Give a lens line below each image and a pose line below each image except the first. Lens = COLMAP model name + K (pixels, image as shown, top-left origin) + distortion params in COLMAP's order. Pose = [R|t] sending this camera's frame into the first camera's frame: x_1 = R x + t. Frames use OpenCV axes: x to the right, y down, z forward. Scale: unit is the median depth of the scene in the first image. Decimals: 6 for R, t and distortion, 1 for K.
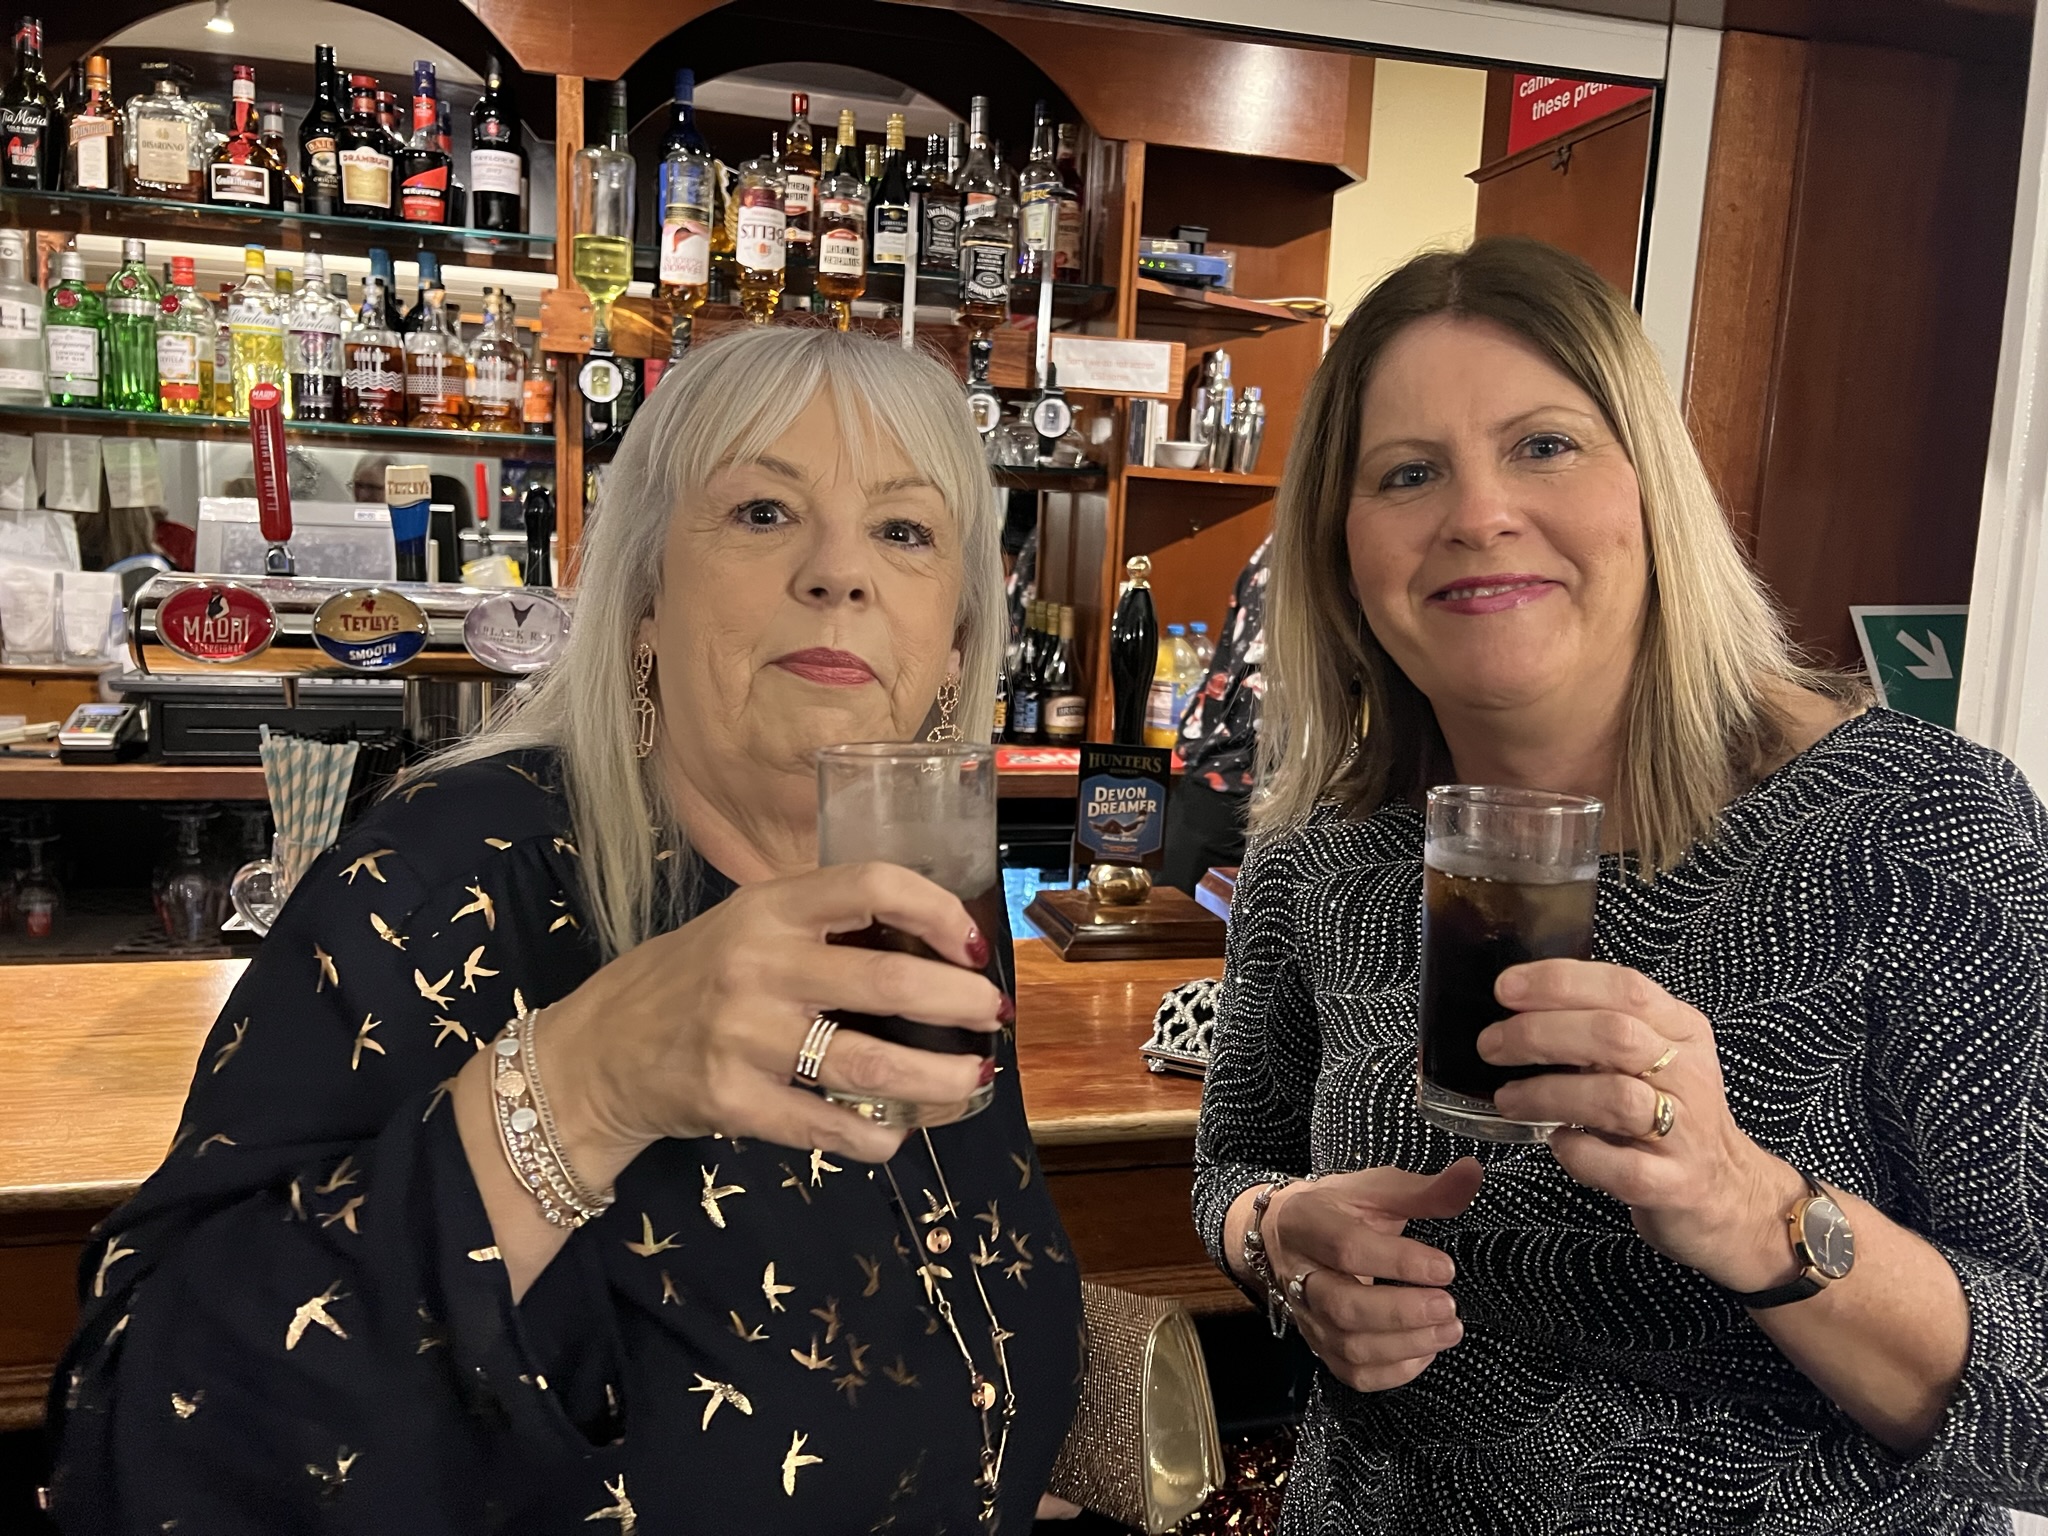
lens RADIAL K [[1534.4, 0, 1024.0], [0, 1534.4, 768.0], [0, 0, 1]] dist [0.010066, -0.004976]
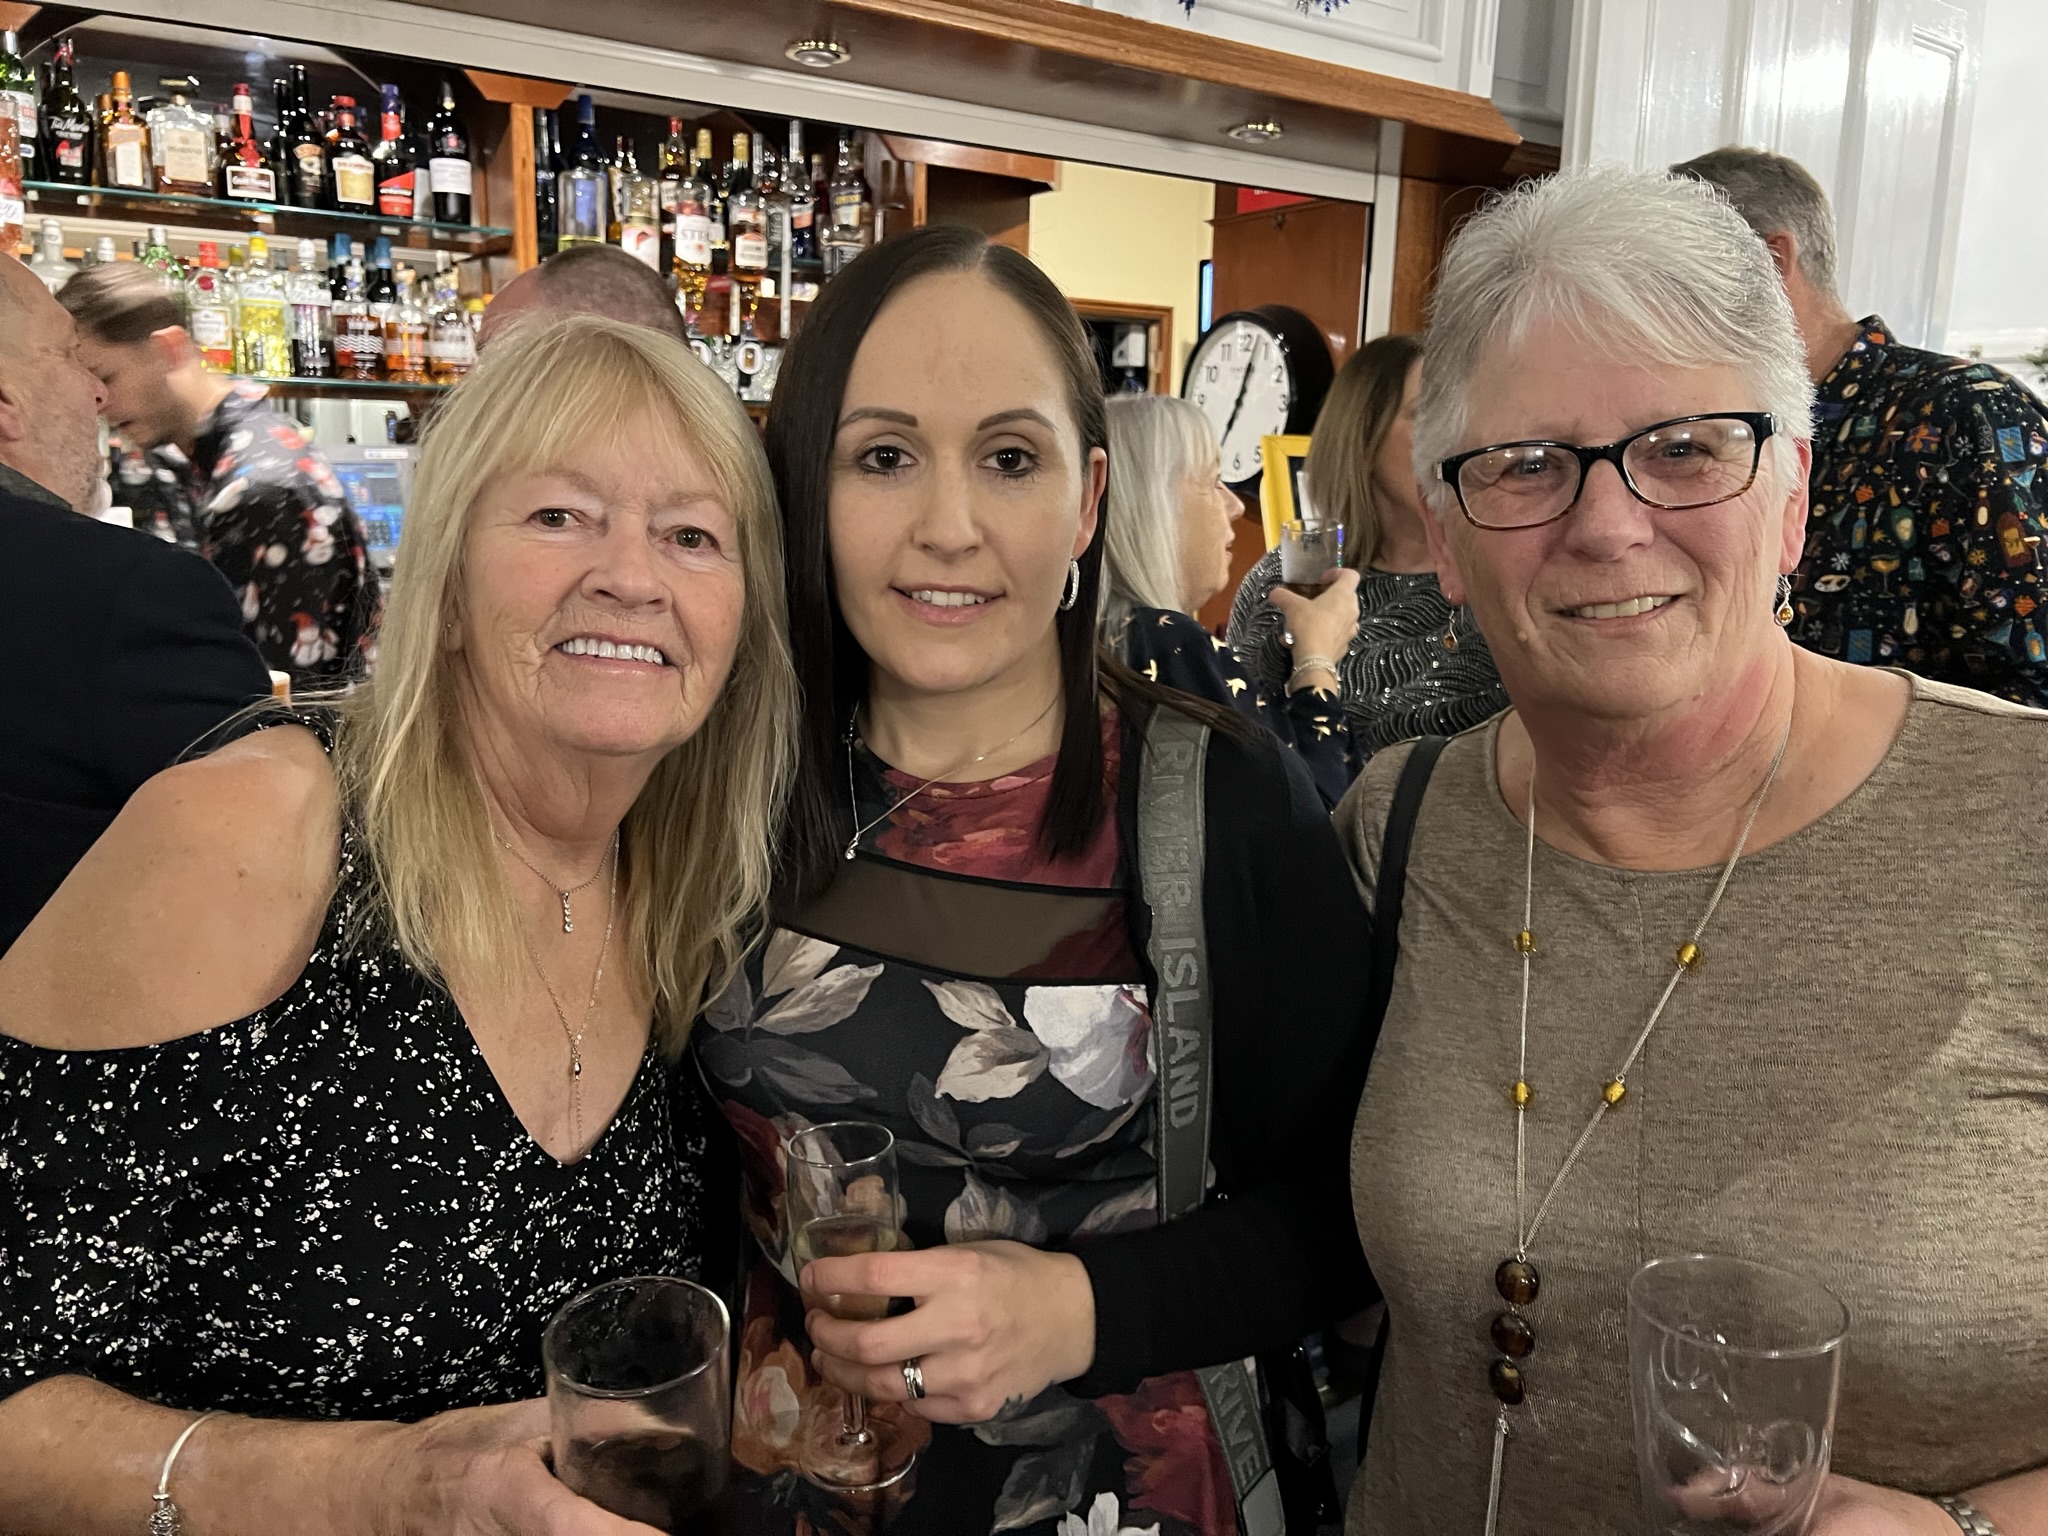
lens RADIAL K [[1571.2, 0, 998.6], [0, 1571.2, 768.5], [0, 0, 1]] dist [0.005387, 0.008450]
pose [[0.944428, -0.087133, 0.316960, -0.390390], [0.072058, 0.995654, 0.059000, 0.052060], [-0.320724, -0.032882, 0.946602, -0.392625]]
